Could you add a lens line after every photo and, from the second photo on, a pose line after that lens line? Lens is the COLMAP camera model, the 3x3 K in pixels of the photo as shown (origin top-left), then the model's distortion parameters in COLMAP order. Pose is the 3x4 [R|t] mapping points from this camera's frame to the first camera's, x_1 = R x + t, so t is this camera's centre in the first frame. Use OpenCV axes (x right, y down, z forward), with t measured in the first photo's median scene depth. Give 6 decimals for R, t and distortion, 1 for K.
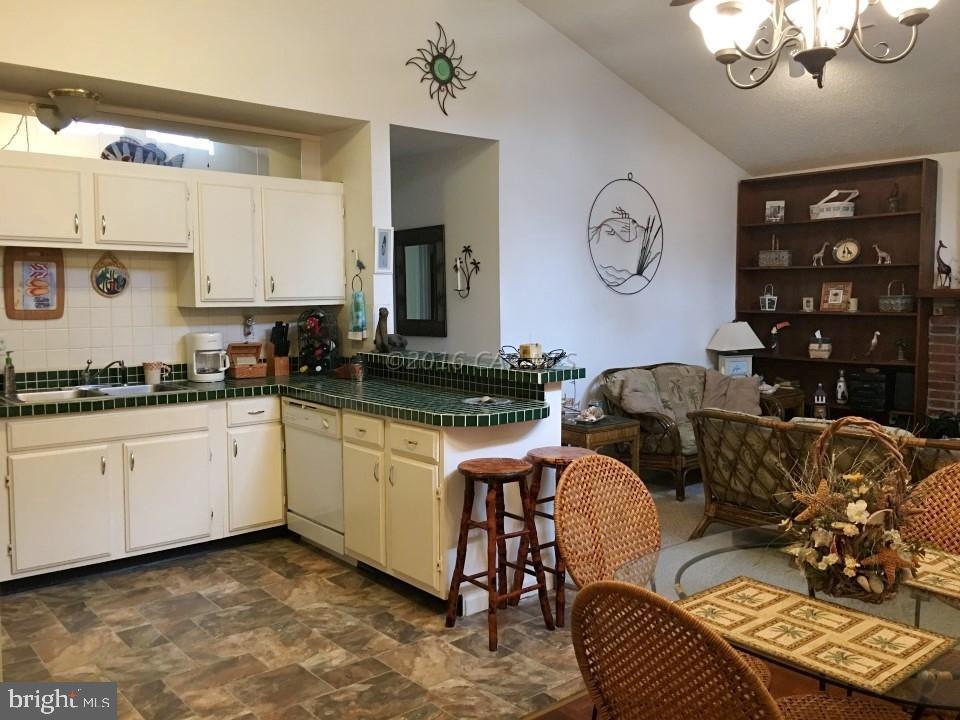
lens RADIAL K [[821.3, 0, 475.3], [0, 821.3, 352.2], [0, 0, 1]] dist [0.085371, -0.119821]
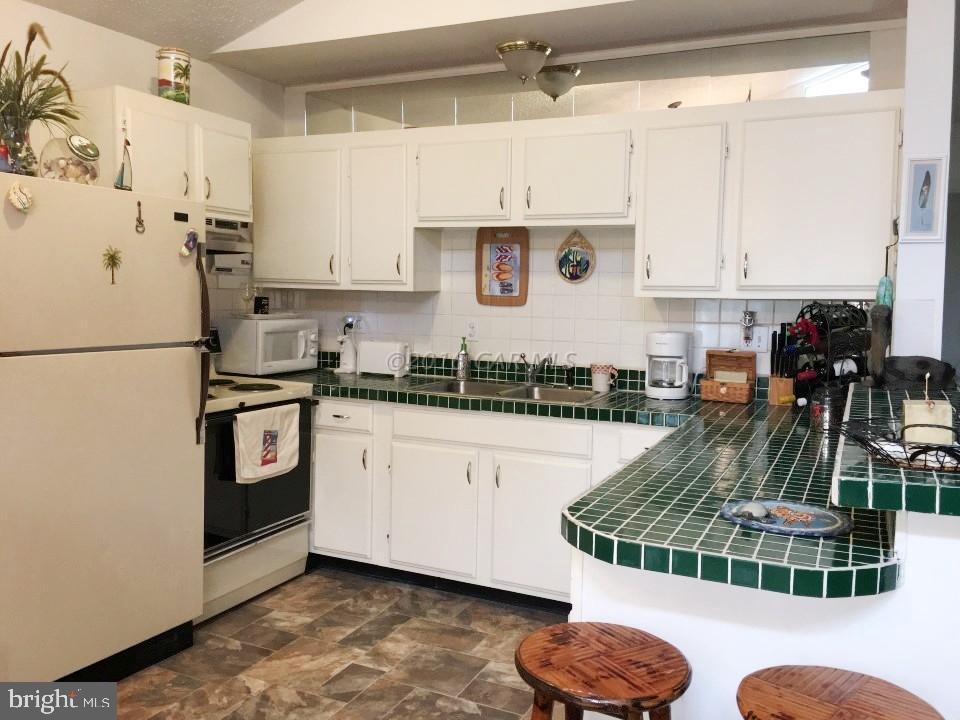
lens RADIAL K [[821.3, 0, 478.5], [0, 821.3, 352.8], [0, 0, 1]] dist [0.085371, -0.119821]
pose [[0.413252, 0.083751, -0.906757, 0.265668], [-0.082812, 0.995092, 0.054169, -0.030082], [0.906843, 0.052705, 0.418160, 0.517246]]
